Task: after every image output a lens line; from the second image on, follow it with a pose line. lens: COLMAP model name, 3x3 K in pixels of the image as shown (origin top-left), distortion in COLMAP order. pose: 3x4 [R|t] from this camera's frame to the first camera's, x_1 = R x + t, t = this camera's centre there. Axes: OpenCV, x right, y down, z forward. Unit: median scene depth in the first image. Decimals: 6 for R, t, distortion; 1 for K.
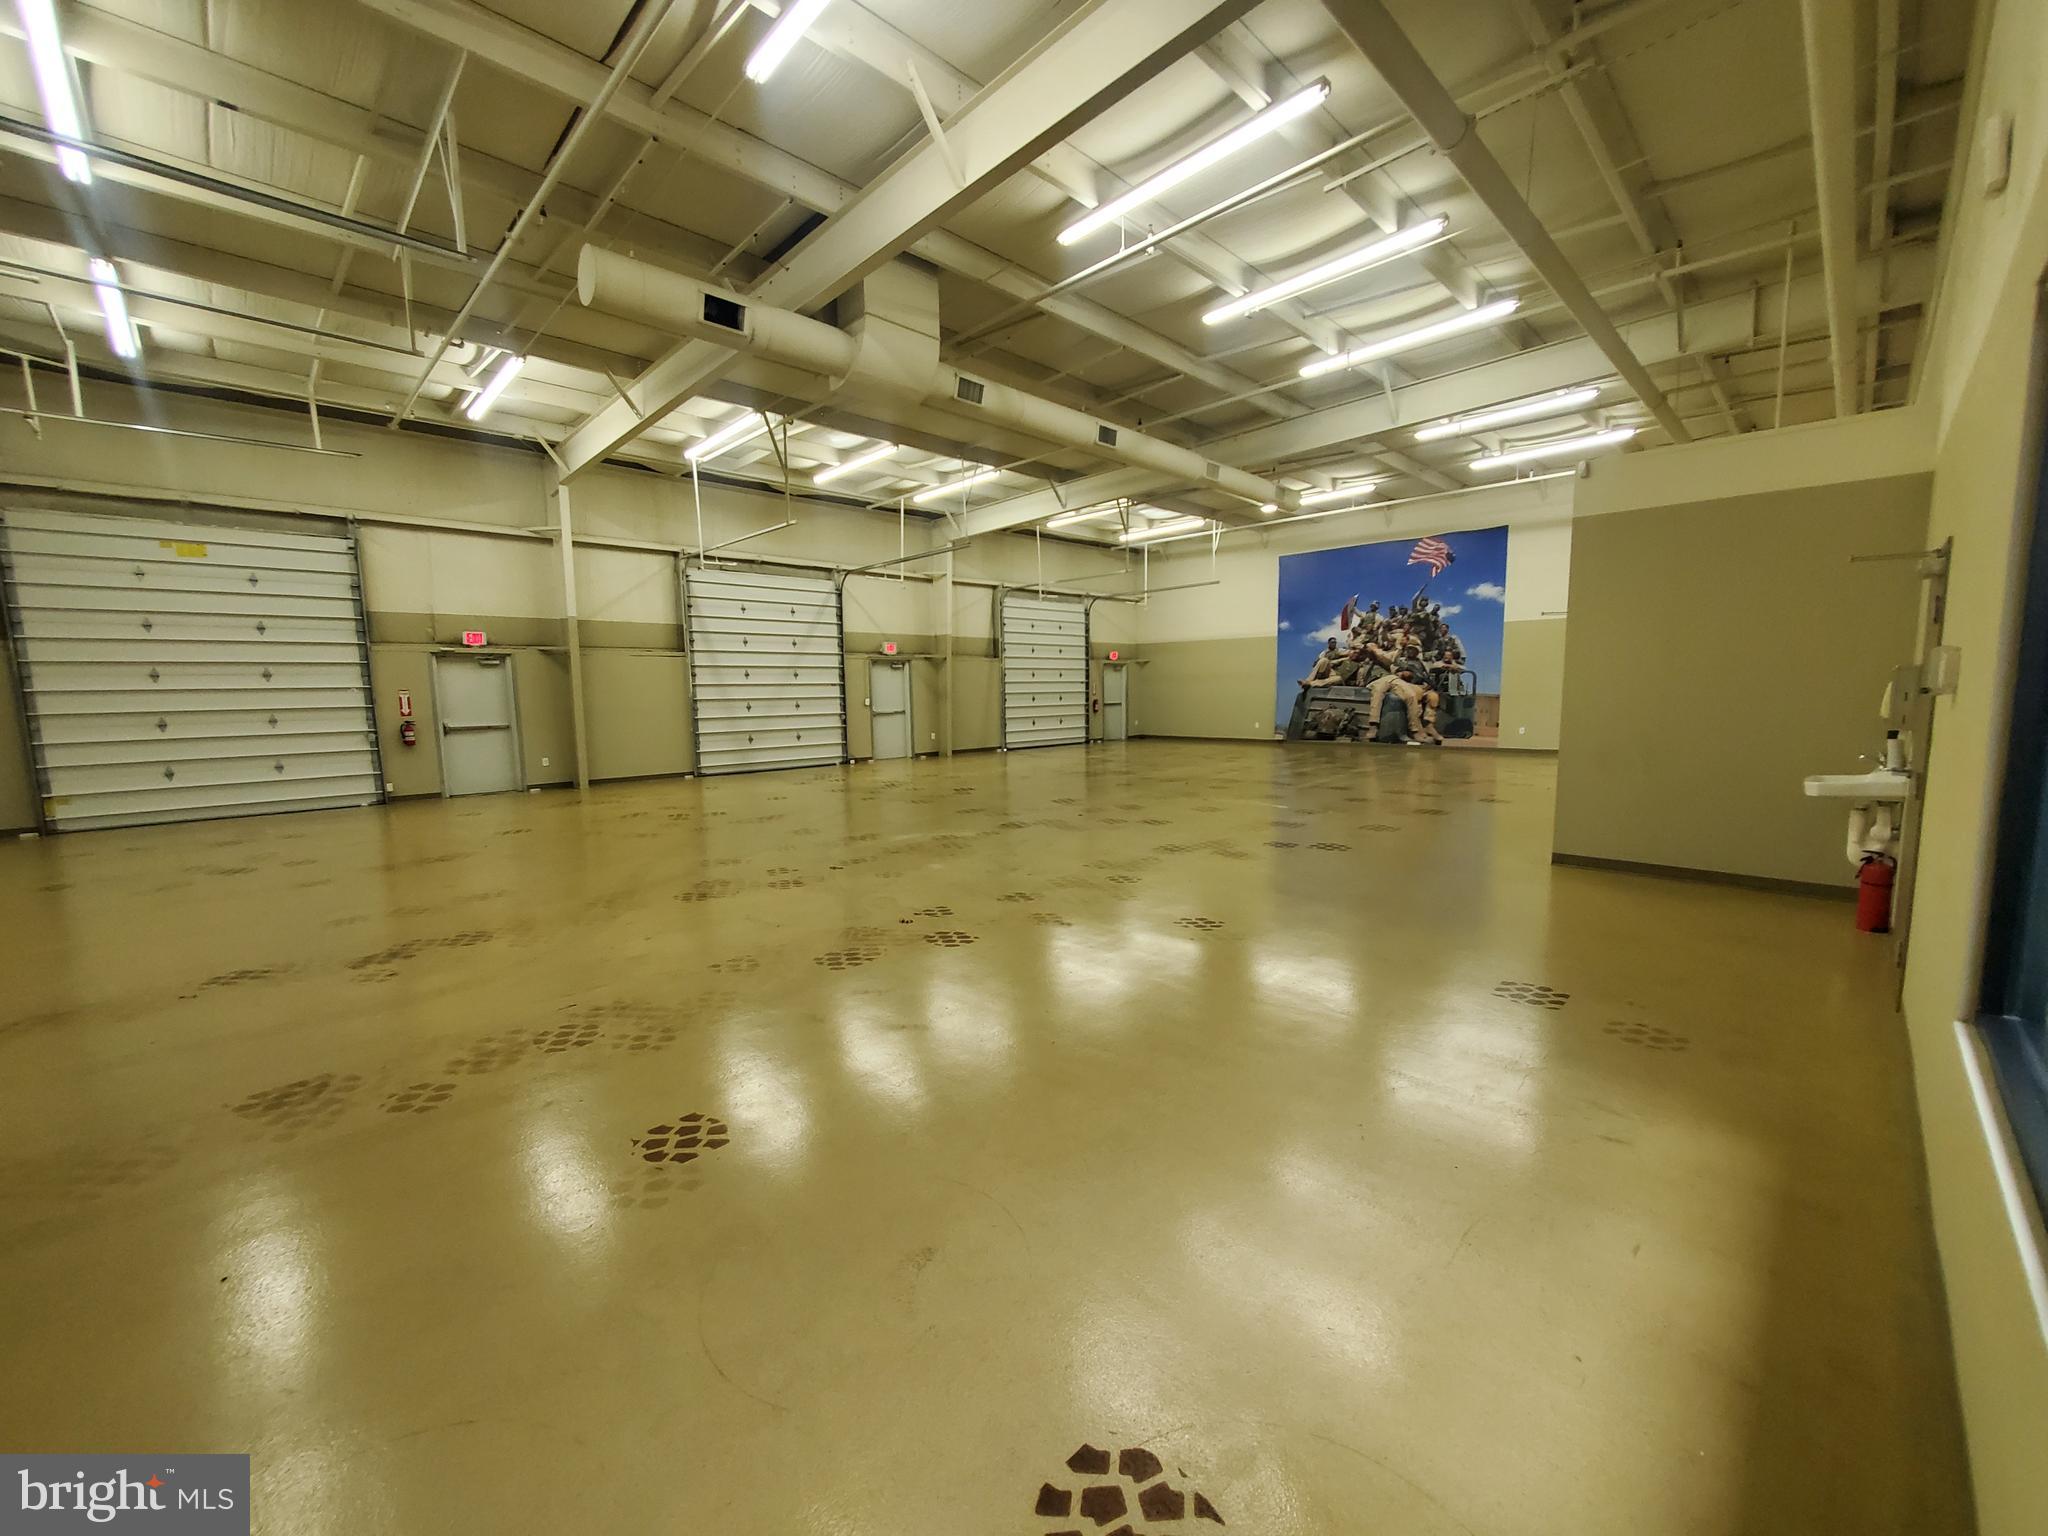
lens RADIAL K [[810.8, 0, 1027.3], [0, 810.8, 765.4], [0, 0, 1]] dist [0.000914, -0.000378]
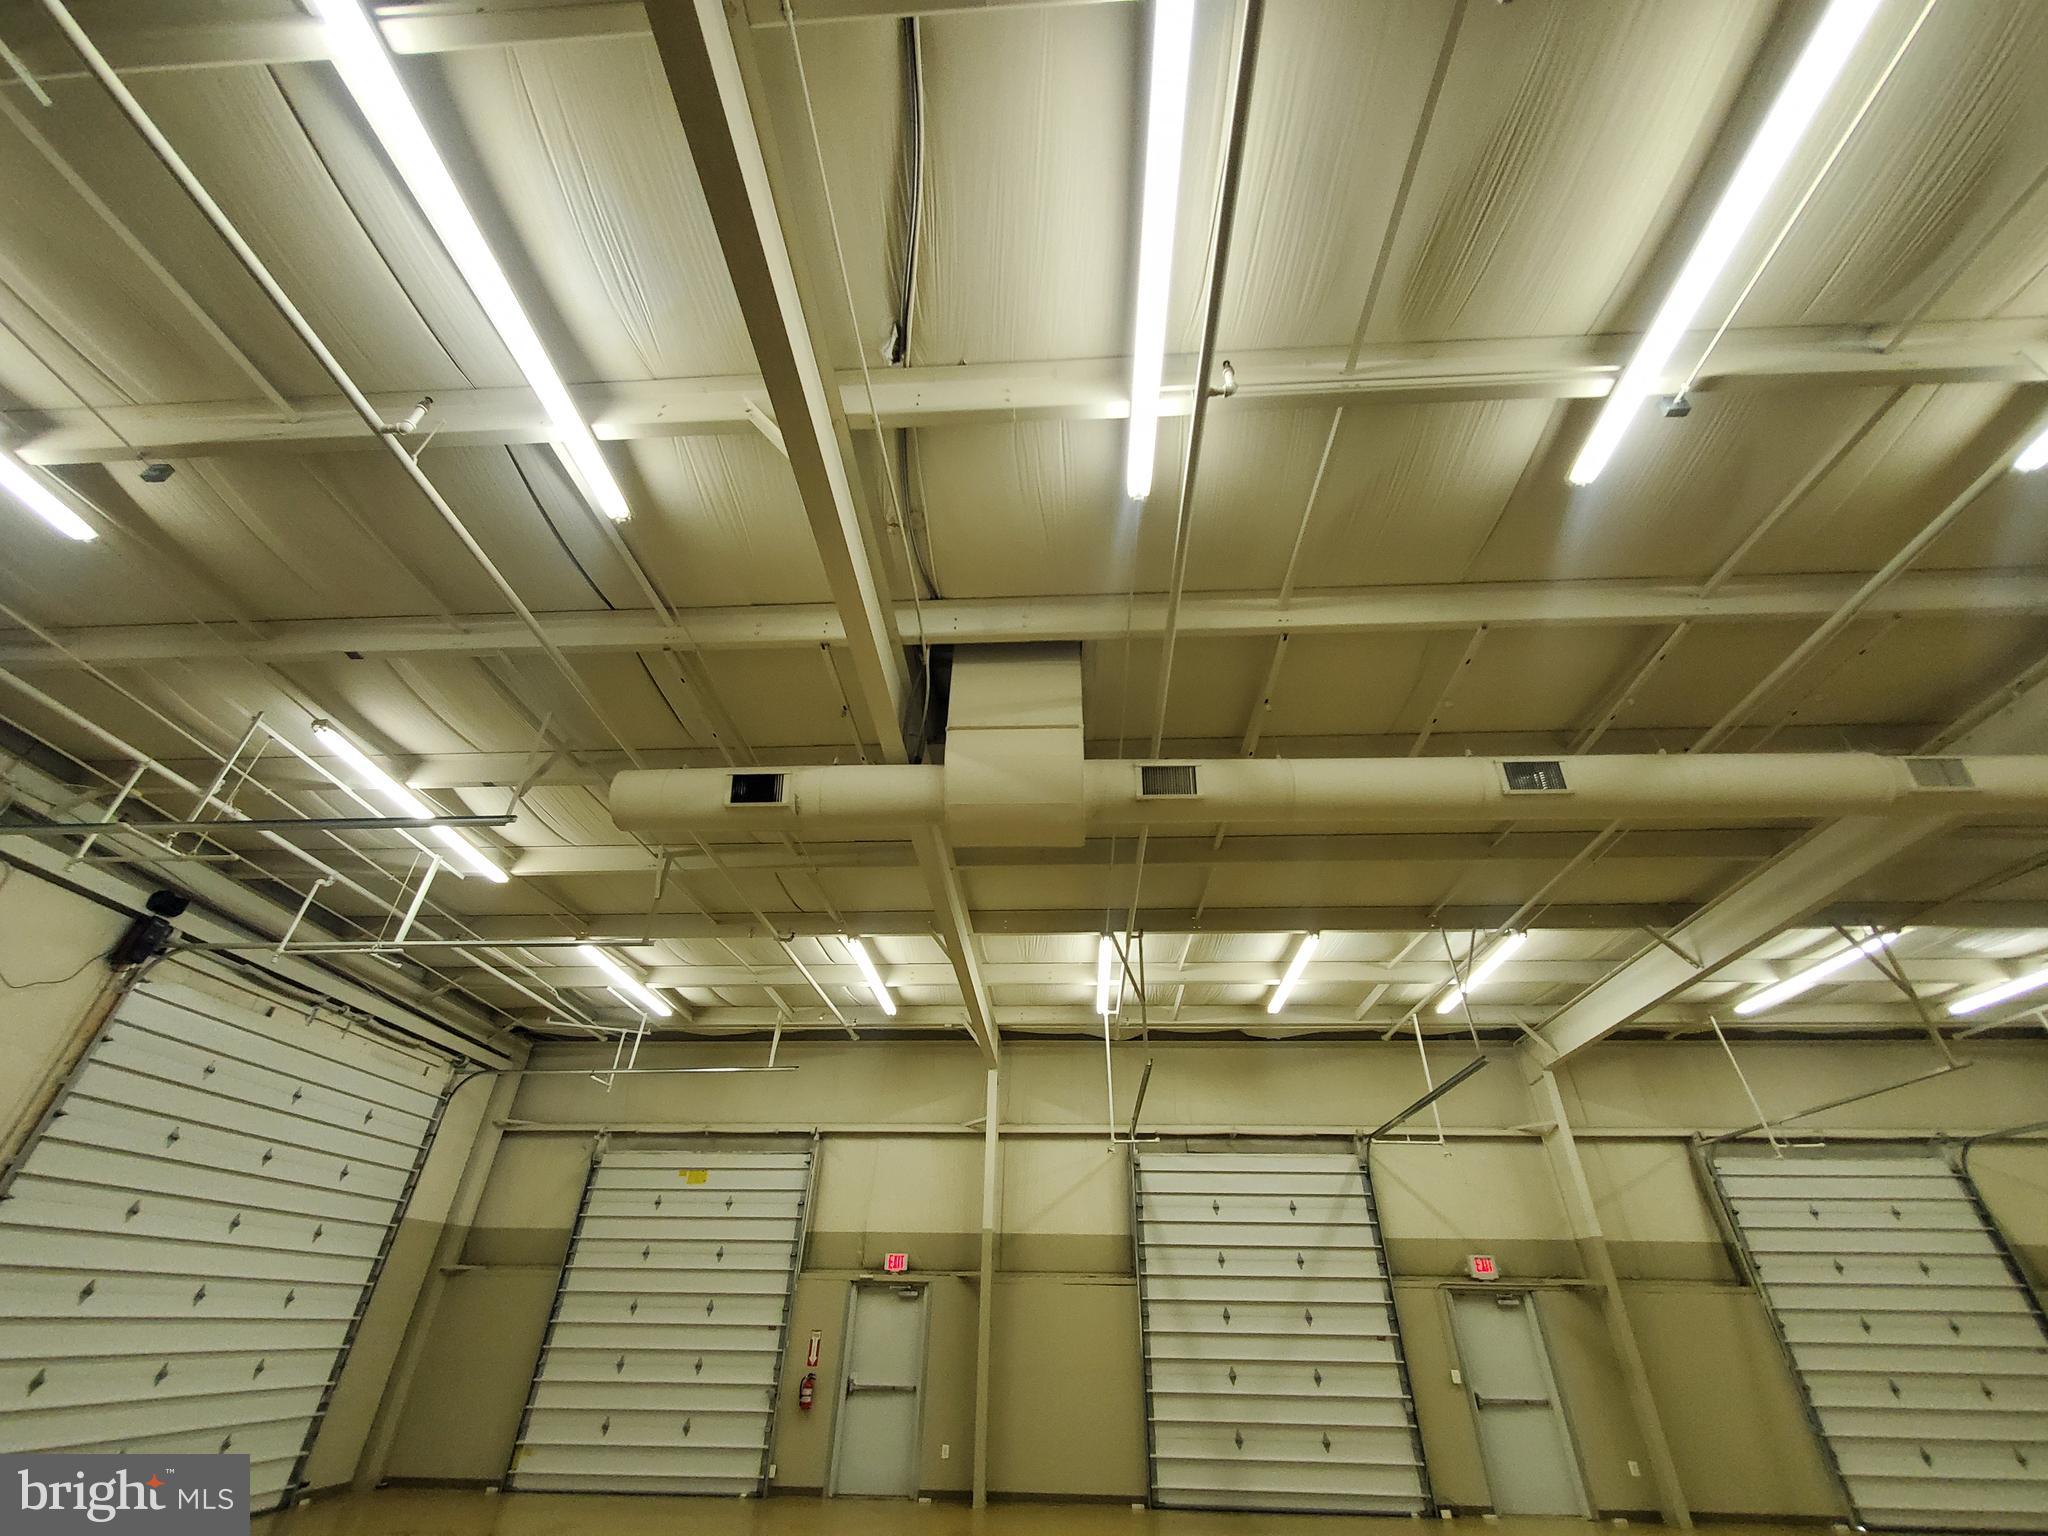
lens RADIAL K [[810.8, 0, 1020.6], [0, 810.8, 783.3], [0, 0, 1]] dist [0.000914, -0.000378]
pose [[0.673310, -0.389800, -0.628259, 0.125765], [-0.094722, 0.797254, -0.596166, -0.045675], [0.733267, 0.460915, 0.499876, 0.326354]]
